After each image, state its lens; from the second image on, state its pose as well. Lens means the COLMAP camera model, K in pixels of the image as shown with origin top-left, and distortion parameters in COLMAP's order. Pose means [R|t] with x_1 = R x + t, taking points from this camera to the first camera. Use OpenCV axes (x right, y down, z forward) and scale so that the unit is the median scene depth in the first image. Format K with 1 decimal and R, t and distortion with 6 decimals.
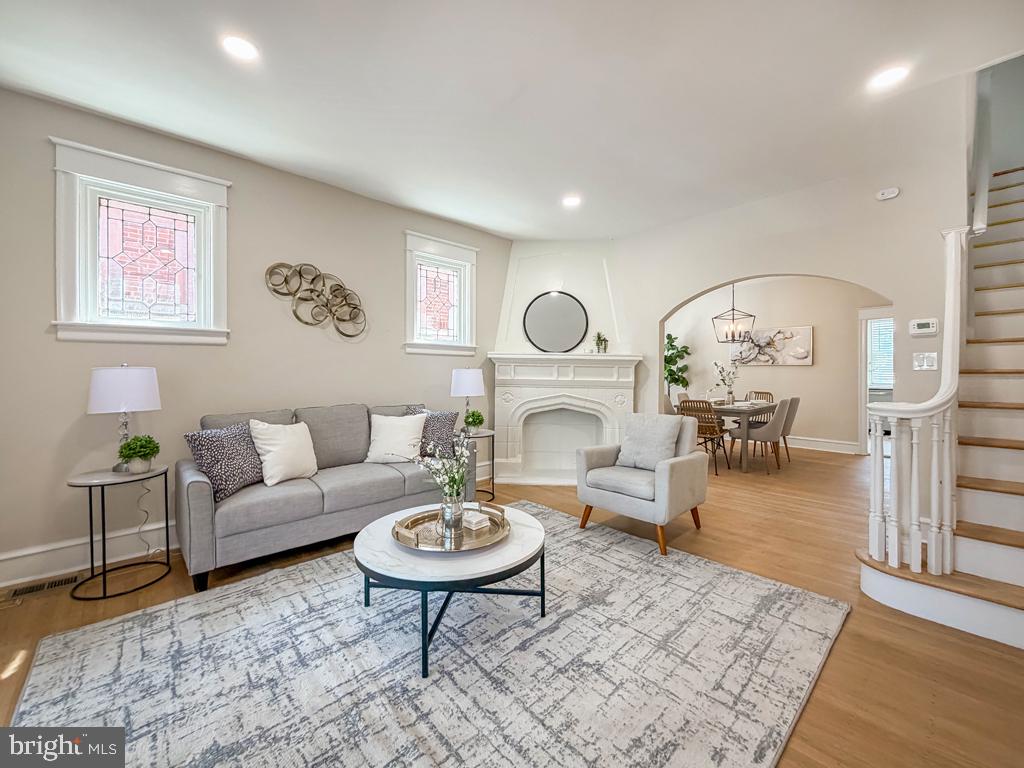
lens RADIAL K [[420.3, 0, 510.3], [0, 420.3, 369.7], [0, 0, 1]] dist [-0.001165, -0.000258]
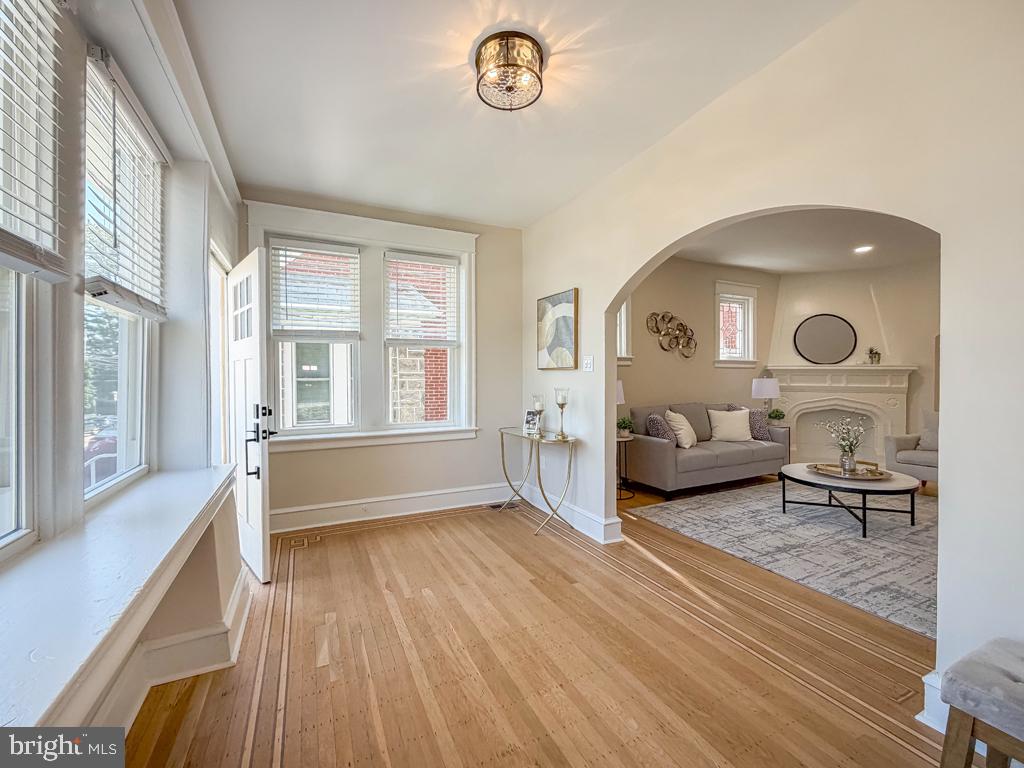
lens RADIAL K [[421.4, 0, 506.4], [0, 421.4, 385.3], [0, 0, 1]] dist [-0.000742, -0.000092]
pose [[0.953601, -0.002063, -0.301068, -0.658259], [0.009565, 0.999679, 0.023445, -0.025810], [0.300923, -0.025237, 0.953315, -0.747871]]
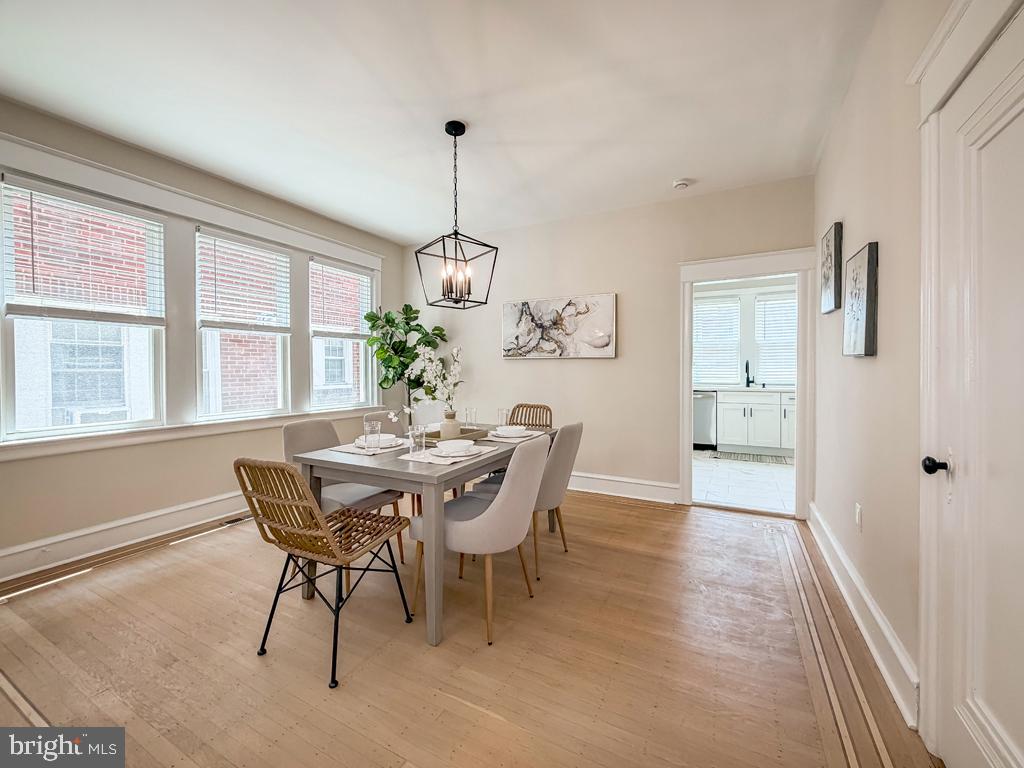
lens RADIAL K [[415.8, 0, 511.4], [0, 415.8, 374.7], [0, 0, 1]] dist [0.000277, -0.000011]
pose [[0.943482, -0.009592, 0.331284, 0.811338], [0.002882, 0.999781, 0.020742, 0.000458], [-0.331411, -0.018615, 0.943303, 1.038401]]
